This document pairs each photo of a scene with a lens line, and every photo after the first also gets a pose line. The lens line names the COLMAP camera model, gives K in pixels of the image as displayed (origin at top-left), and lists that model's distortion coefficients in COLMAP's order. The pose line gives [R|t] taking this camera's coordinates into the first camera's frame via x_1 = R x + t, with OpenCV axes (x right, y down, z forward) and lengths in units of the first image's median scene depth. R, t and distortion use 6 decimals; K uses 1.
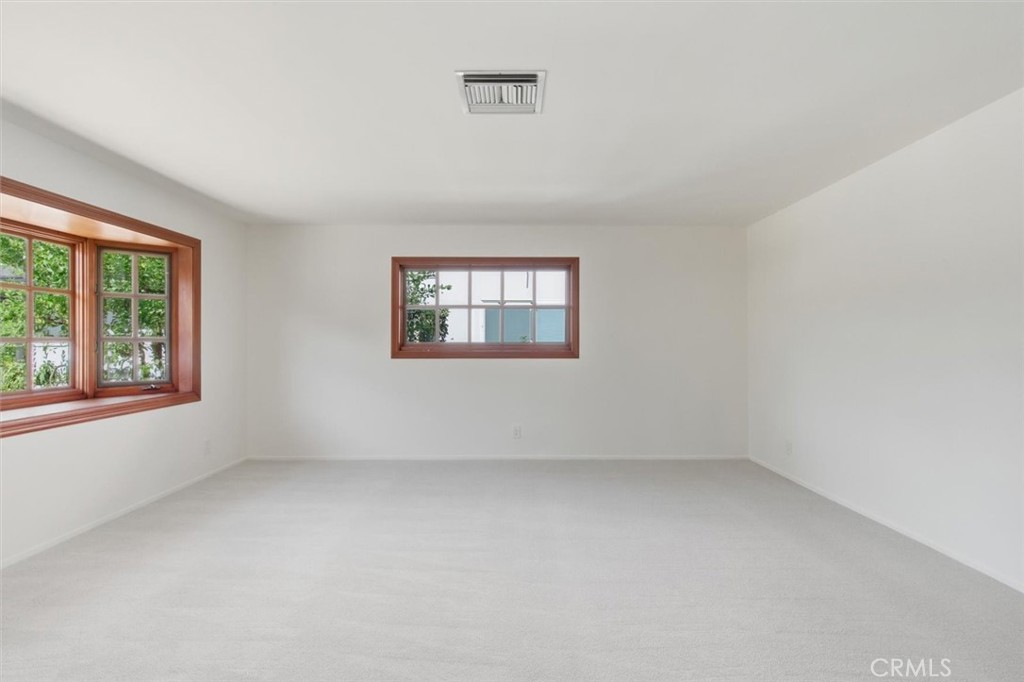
lens RADIAL K [[466.6, 0, 512.0], [0, 466.6, 341.0], [0, 0, 1]] dist [0.001992, 0.000452]
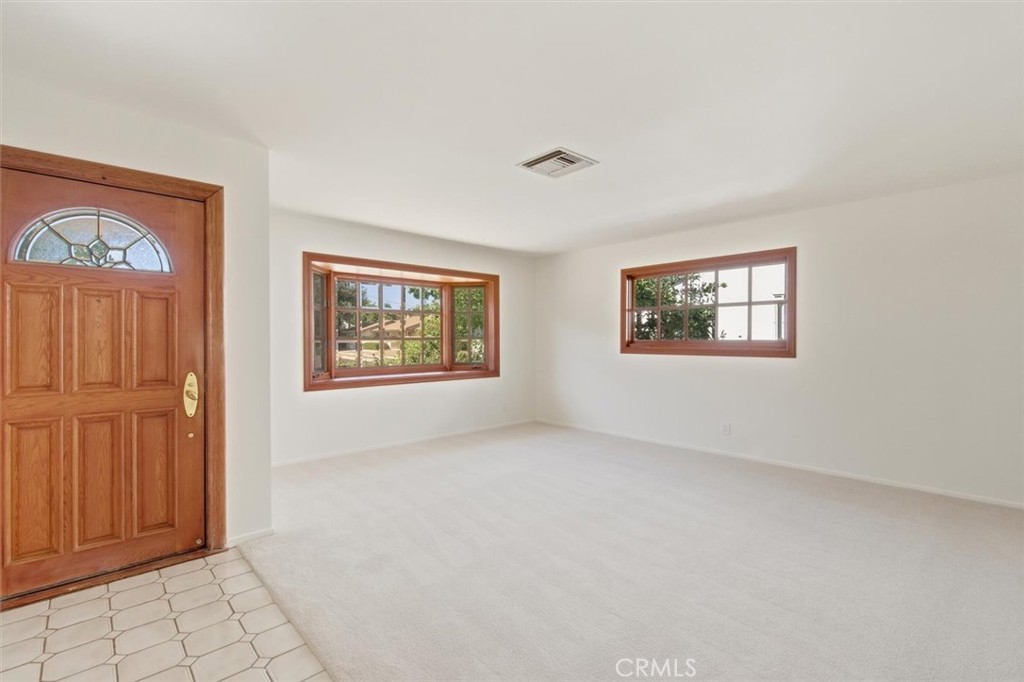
lens RADIAL K [[462.5, 0, 512.0], [0, 462.5, 341.0], [0, 0, 1]] dist [-0.000531, -0.000005]
pose [[0.671430, 0.003213, -0.741061, 0.442570], [0.001414, 0.999983, 0.005617, -0.001697], [0.741067, -0.004819, 0.671414, -0.018611]]
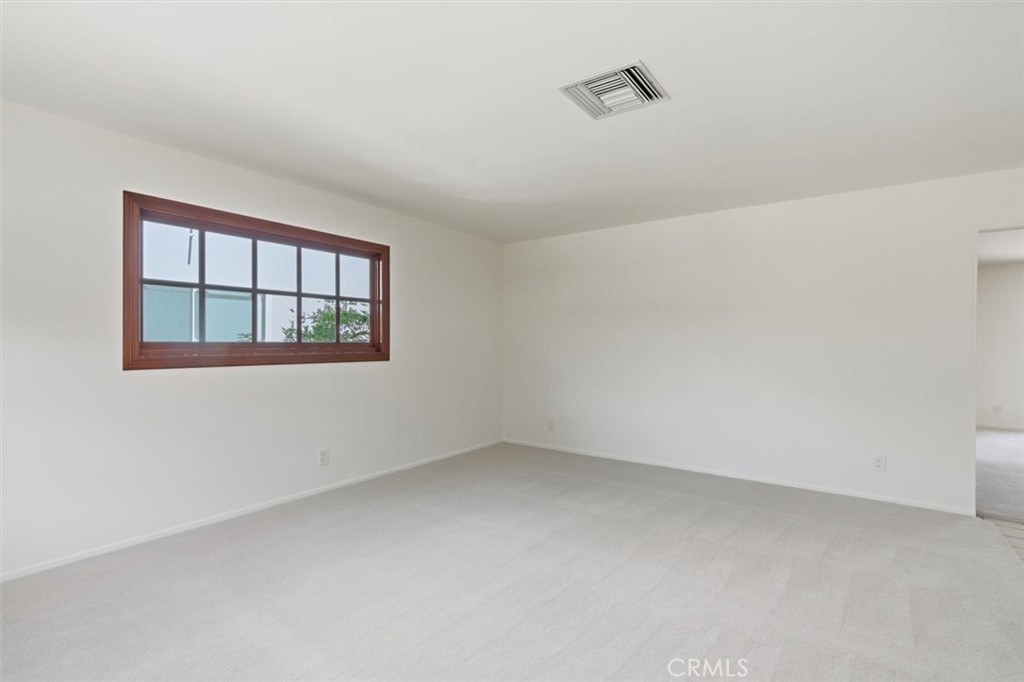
lens RADIAL K [[462.5, 0, 512.0], [0, 462.5, 341.0], [0, 0, 1]] dist [-0.000531, -0.000005]
pose [[0.608152, 0.004276, 0.793809, -0.418030], [-0.028234, 0.999469, 0.016247, -0.021569], [-0.793318, -0.032292, 0.607950, 0.278662]]
